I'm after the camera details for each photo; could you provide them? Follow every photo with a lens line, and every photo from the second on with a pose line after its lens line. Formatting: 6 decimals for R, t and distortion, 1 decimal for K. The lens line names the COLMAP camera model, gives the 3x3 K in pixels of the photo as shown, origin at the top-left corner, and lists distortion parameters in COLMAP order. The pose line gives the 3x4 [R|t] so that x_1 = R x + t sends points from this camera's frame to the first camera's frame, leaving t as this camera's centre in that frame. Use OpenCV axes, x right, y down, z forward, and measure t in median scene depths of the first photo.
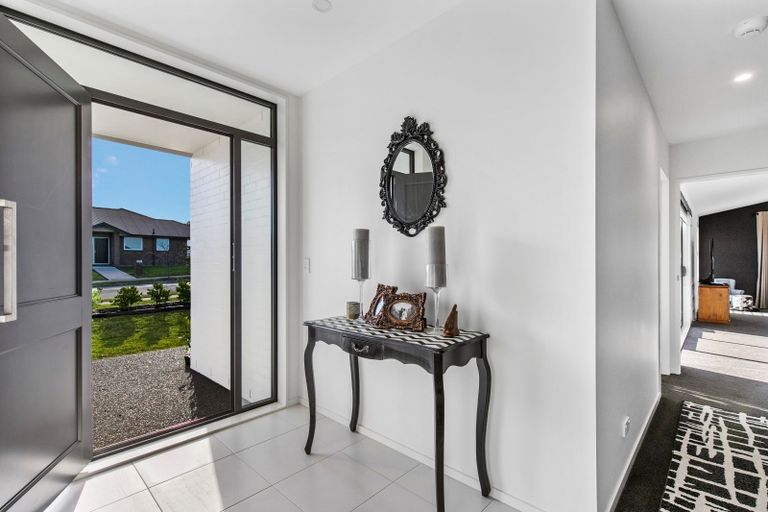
lens RADIAL K [[349.0, 0, 384.2], [0, 349.0, 257.2], [0, 0, 1]] dist [0.005065, -0.000202]
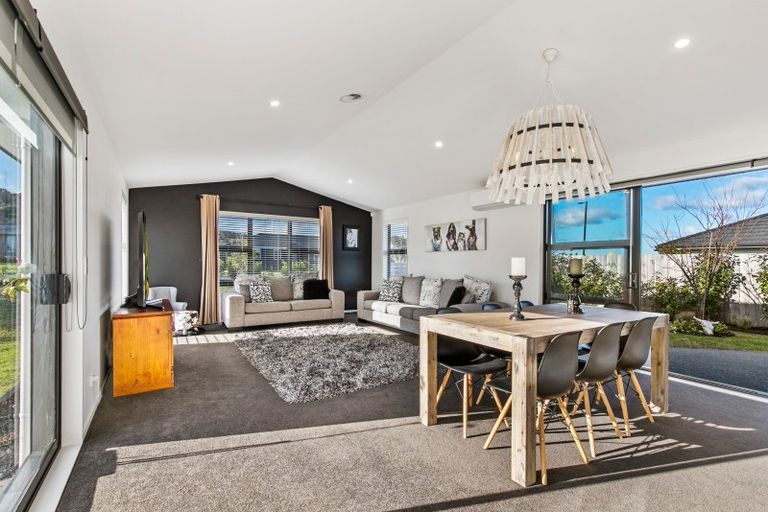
lens RADIAL K [[349.0, 0, 385.7], [0, 349.0, 260.3], [0, 0, 1]] dist [0.005065, -0.000202]
pose [[0.230938, 0.001533, 0.972967, 0.461179], [-0.005590, 0.999984, -0.000249, 0.008110], [-0.972952, -0.005382, 0.230943, 0.477653]]
